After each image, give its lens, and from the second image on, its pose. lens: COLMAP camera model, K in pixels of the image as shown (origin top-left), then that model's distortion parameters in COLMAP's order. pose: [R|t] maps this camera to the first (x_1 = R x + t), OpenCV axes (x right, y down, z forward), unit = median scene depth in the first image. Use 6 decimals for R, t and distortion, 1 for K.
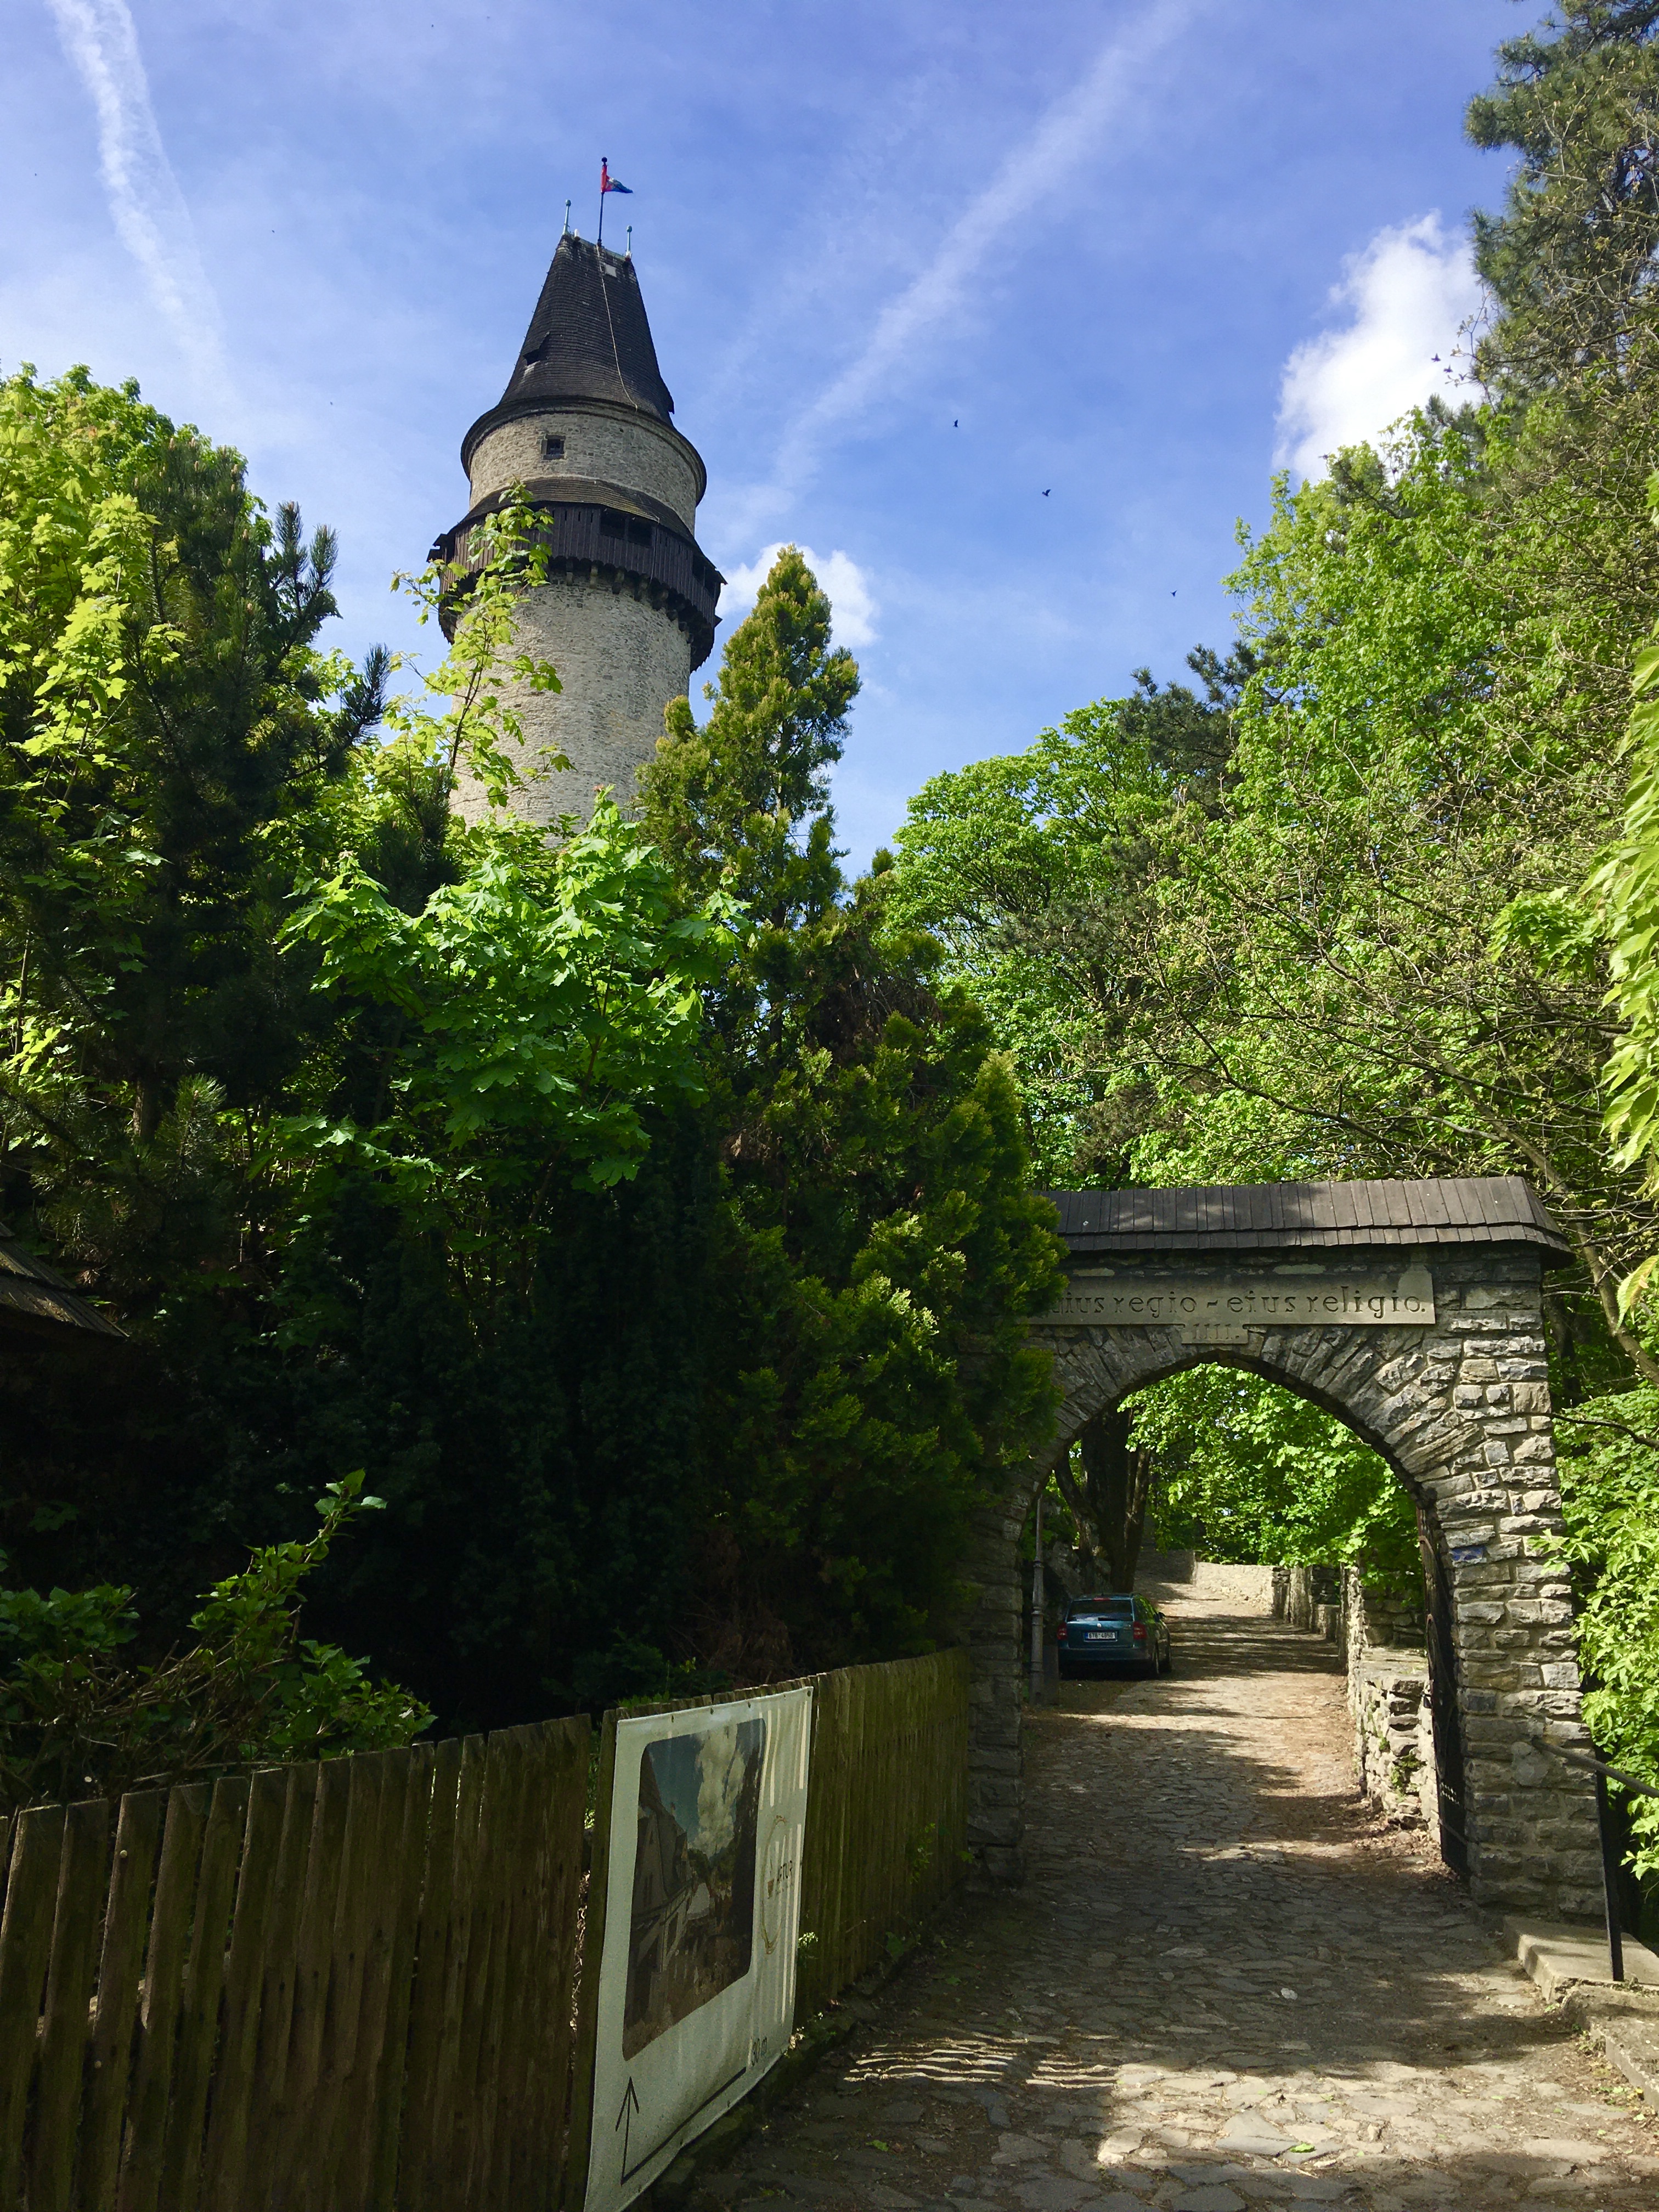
lens RADIAL K [[1854.1, 0, 832.3], [0, 1854.1, 1099.7], [0, 0, 1]] dist [0.053788, -0.041641]
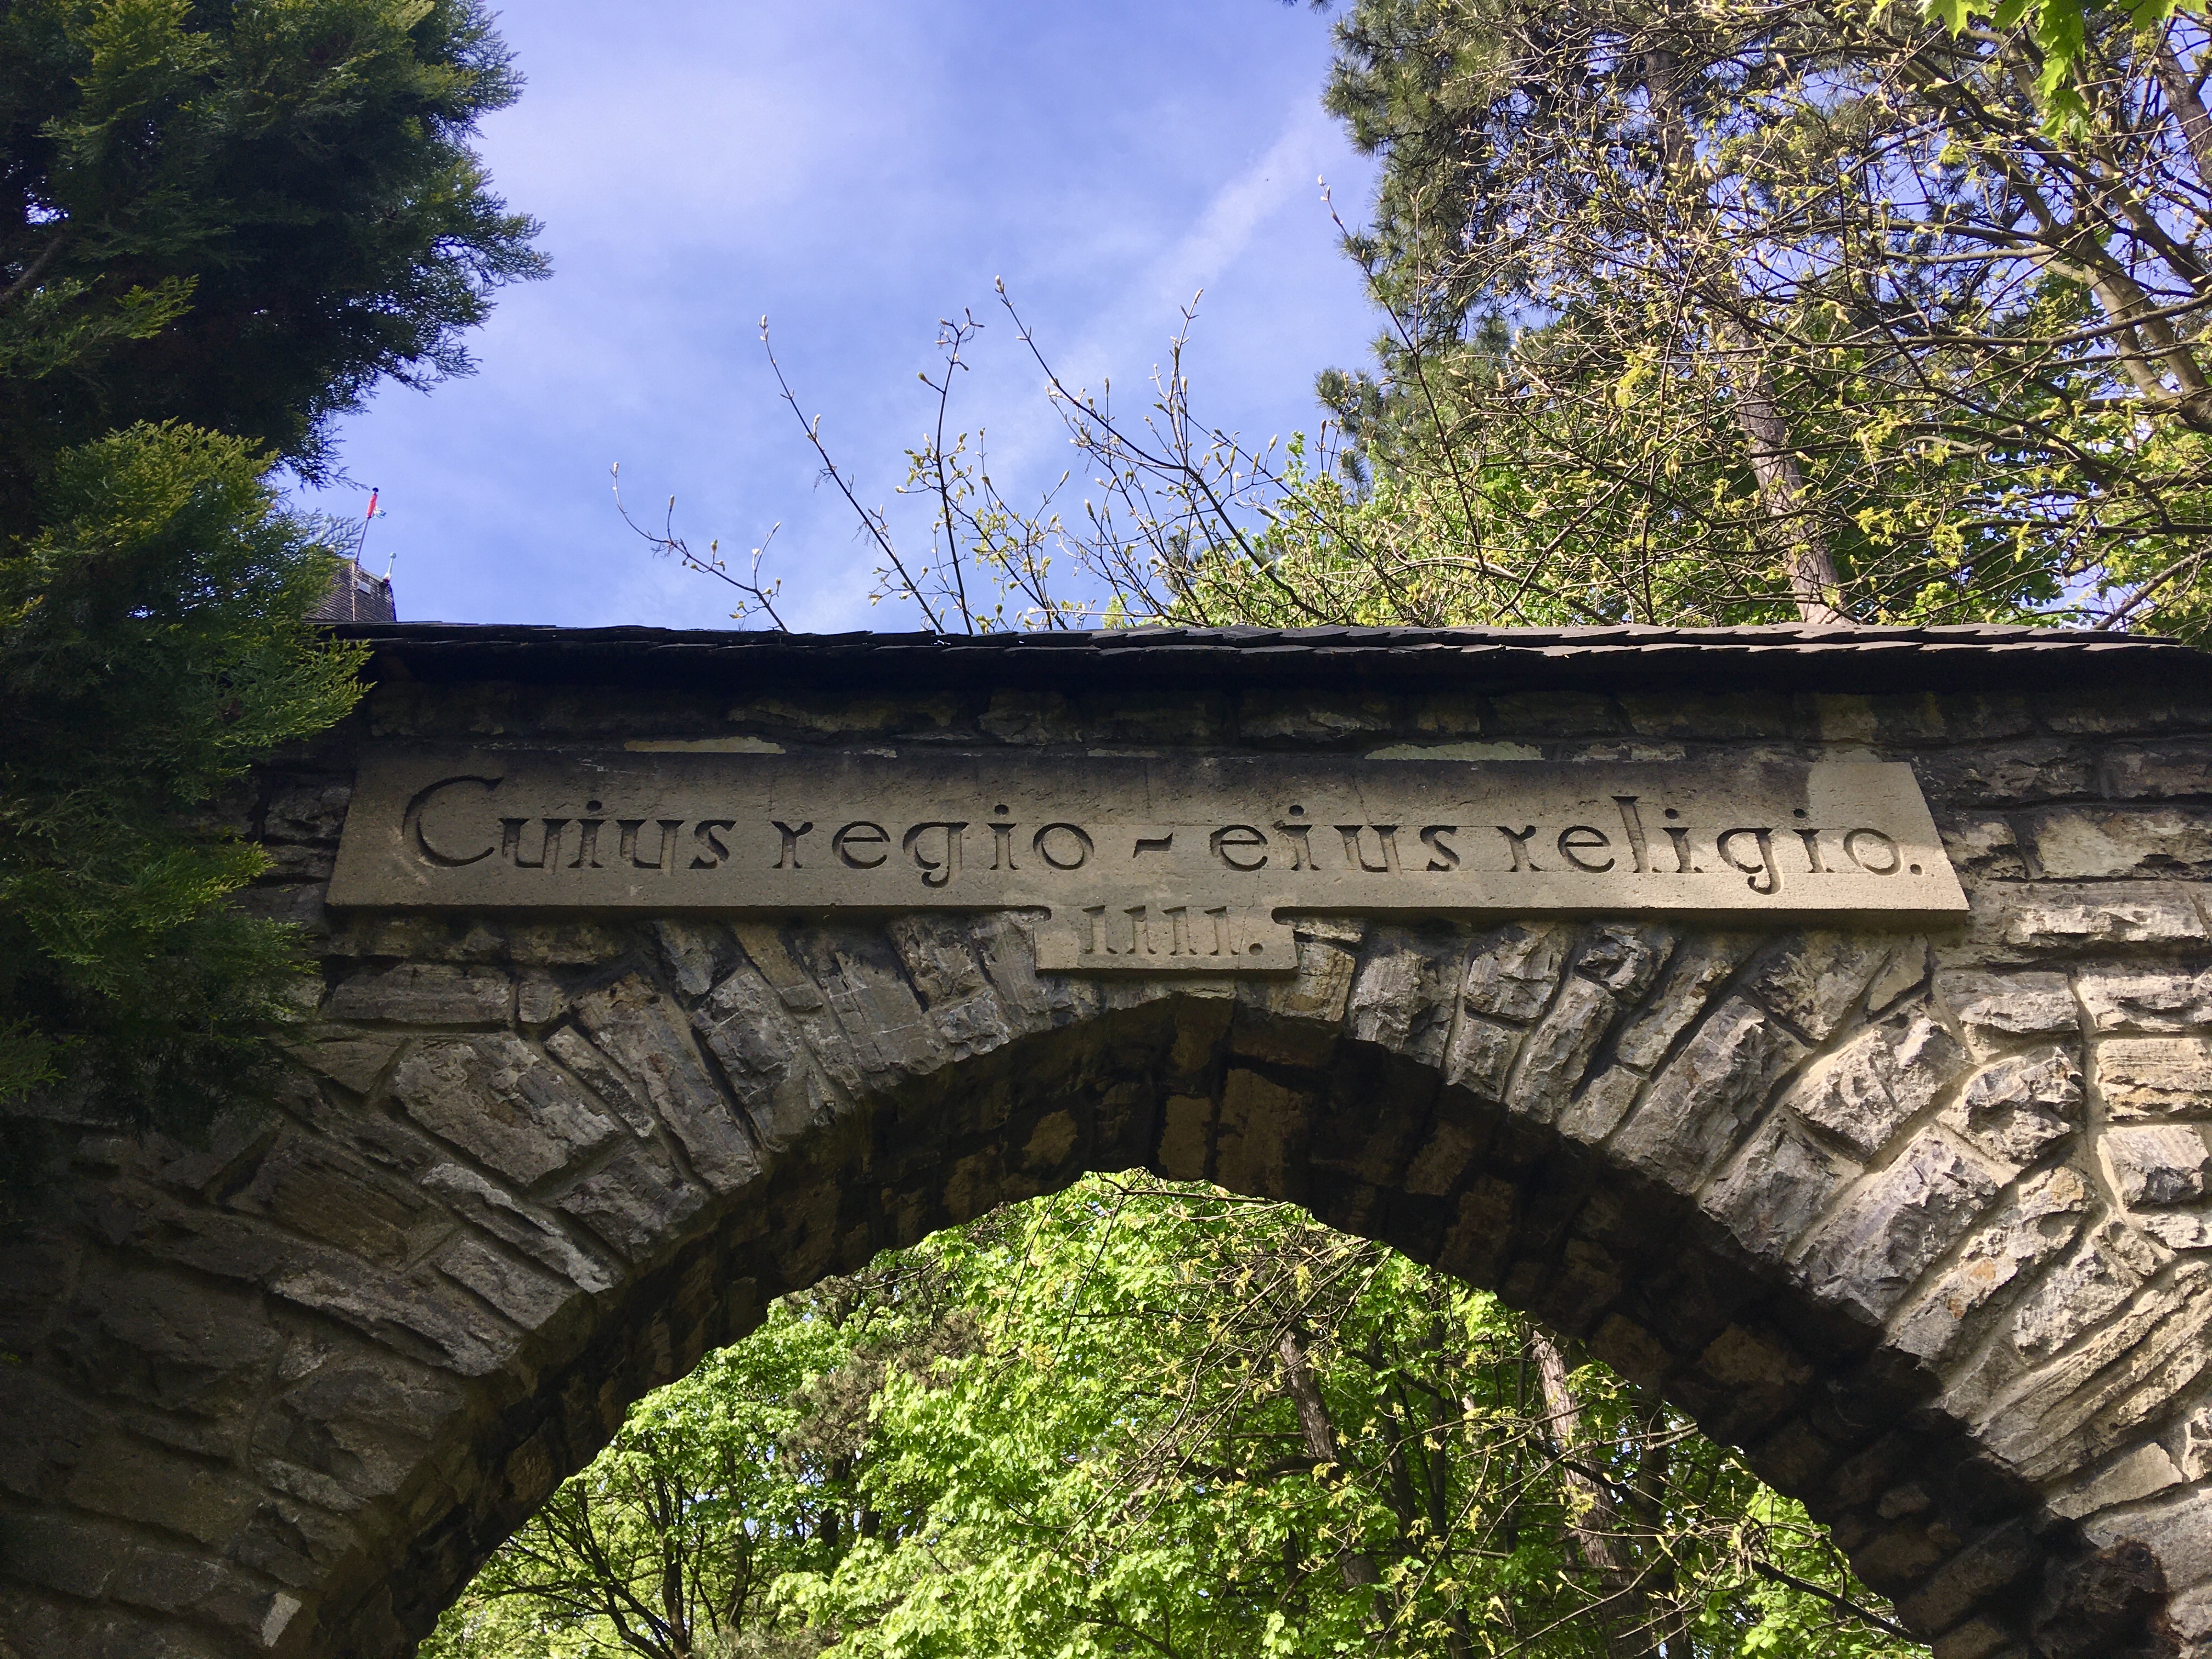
lens RADIAL K [[1854.1, 0, 1124.0], [0, 1854.1, 826.1], [0, 0, 1]] dist [0.053788, -0.041641]
pose [[0.959510, 0.110836, 0.258953, 0.133680], [-0.003112, 0.923445, -0.383718, 0.206412], [-0.281659, 0.367375, 0.886399, 0.772707]]
